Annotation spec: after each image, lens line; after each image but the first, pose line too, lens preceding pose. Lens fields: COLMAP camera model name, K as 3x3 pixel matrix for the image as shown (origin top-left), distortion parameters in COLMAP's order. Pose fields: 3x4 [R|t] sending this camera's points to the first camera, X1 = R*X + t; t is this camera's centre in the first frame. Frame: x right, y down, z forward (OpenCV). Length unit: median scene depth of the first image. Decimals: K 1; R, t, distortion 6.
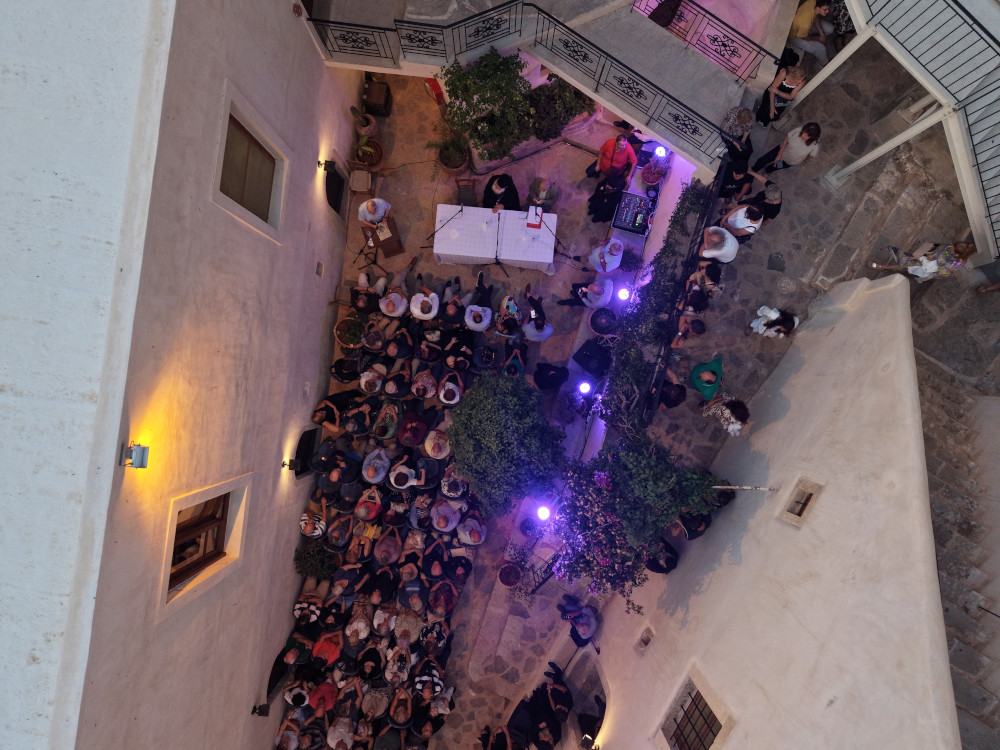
lens RADIAL K [[668.3, 0, 502.6], [0, 668.3, 375.2], [0, 0, 1]] dist [0.007823, -0.001021]
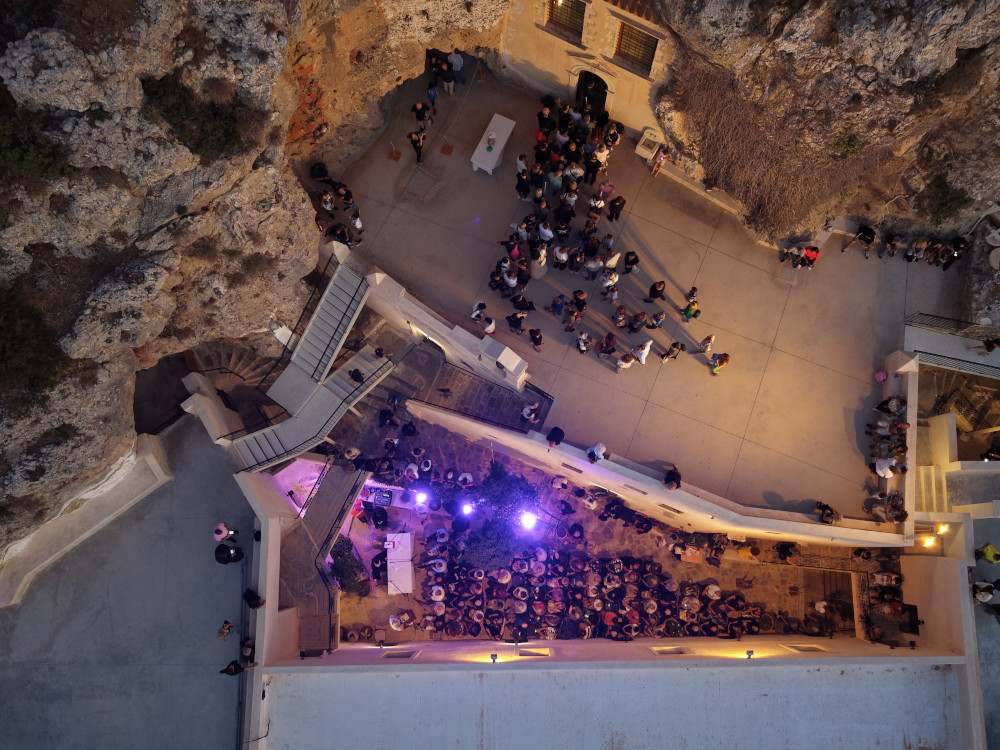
lens RADIAL K [[870.4, 0, 498.1], [0, 870.4, 368.7], [0, 0, 1]] dist [0.011032, -0.013187]
pose [[-0.136404, -0.969791, 0.202237, -0.014432], [0.990415, -0.137978, 0.006367, 0.155068], [0.021730, 0.201167, 0.979316, -1.732651]]
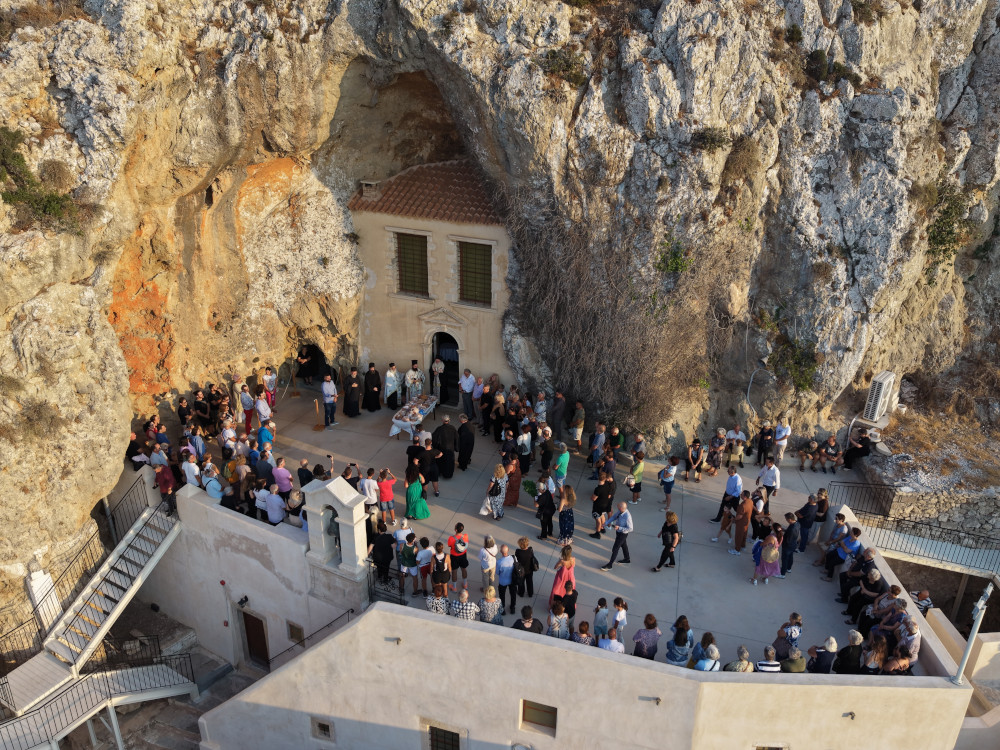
lens RADIAL K [[798.0, 0, 497.2], [0, 798.0, 383.0], [0, 0, 1]] dist [0.030817, 0.000136]
pose [[-0.230907, -0.415738, 0.879684, -0.827329], [0.972717, -0.077794, 0.218562, 0.172228], [-0.022431, 0.906151, 0.422359, -0.554020]]
